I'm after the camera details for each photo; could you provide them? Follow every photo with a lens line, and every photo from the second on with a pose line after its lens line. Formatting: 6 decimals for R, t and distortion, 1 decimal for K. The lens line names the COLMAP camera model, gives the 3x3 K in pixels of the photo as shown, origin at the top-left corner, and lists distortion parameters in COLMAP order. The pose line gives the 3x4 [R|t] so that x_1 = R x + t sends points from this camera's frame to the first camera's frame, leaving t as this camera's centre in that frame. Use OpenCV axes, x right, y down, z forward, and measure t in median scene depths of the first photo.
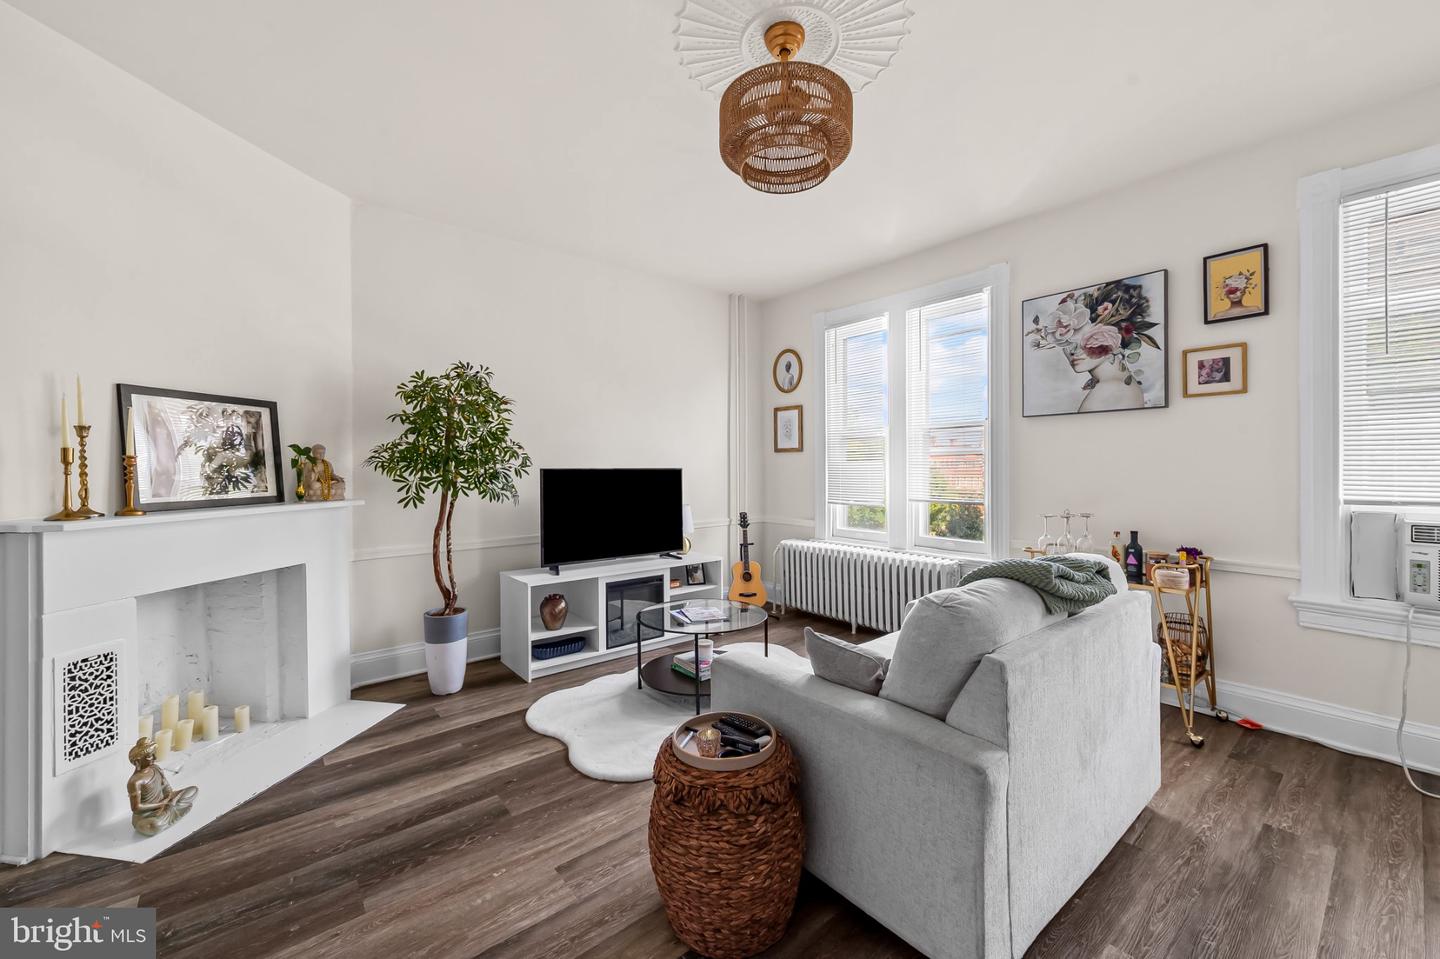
lens RADIAL K [[570.3, 0, 722.5], [0, 570.3, 472.1], [0, 0, 1]] dist [0.008895, -0.001371]
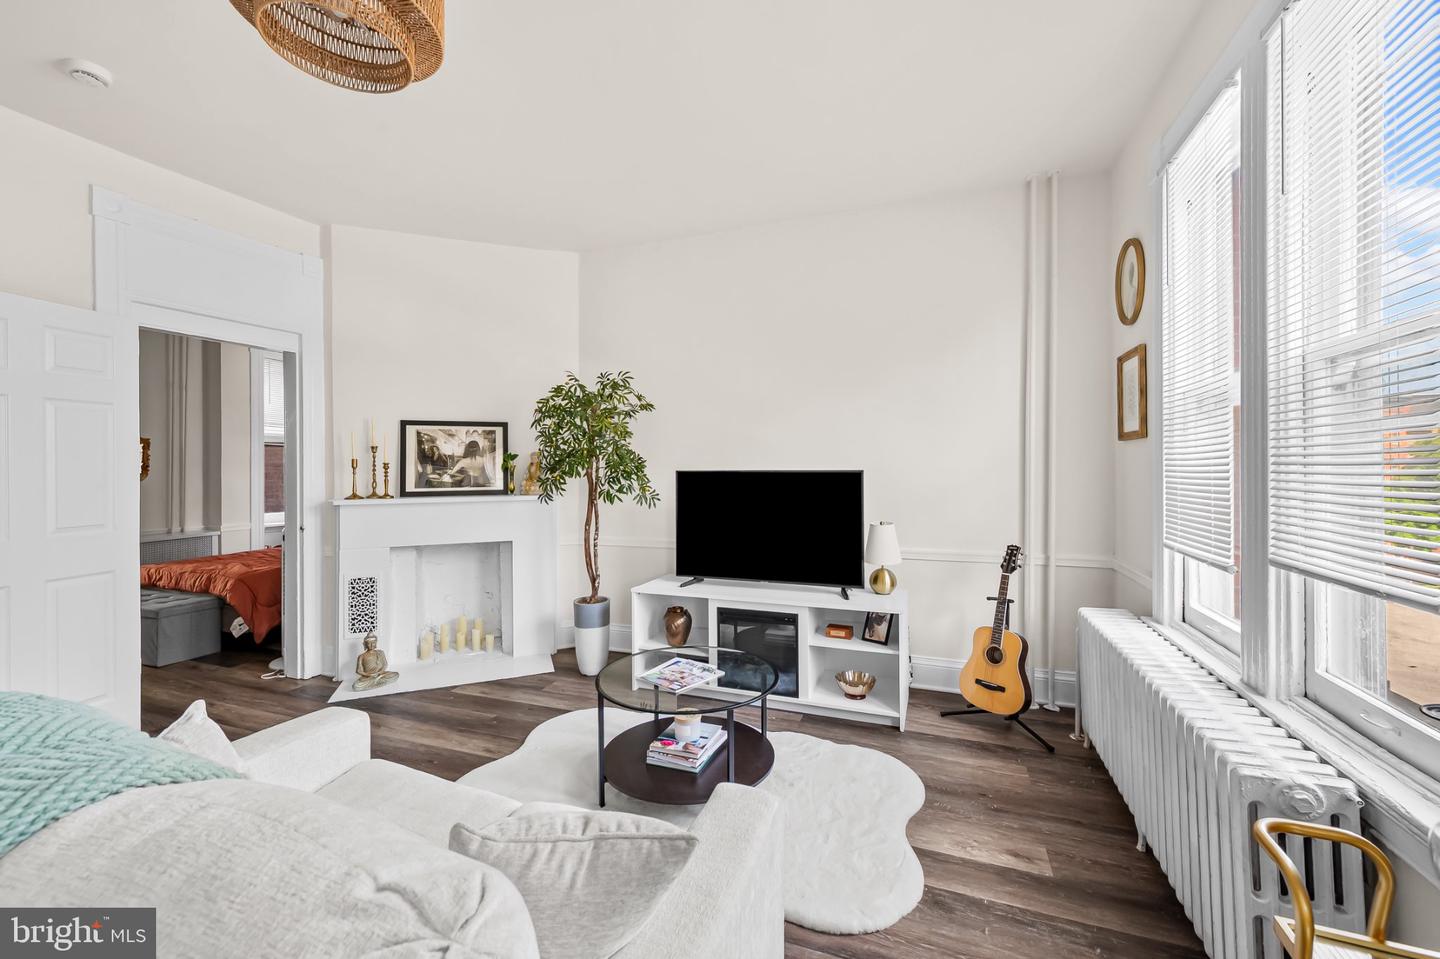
lens RADIAL K [[570.3, 0, 719.2], [0, 570.3, 469.1], [0, 0, 1]] dist [0.008895, -0.001371]
pose [[0.501880, 0.004312, -0.864926, 0.658792], [-0.004991, 0.999985, 0.002089, -0.013776], [0.864923, 0.003268, 0.501894, 0.730911]]
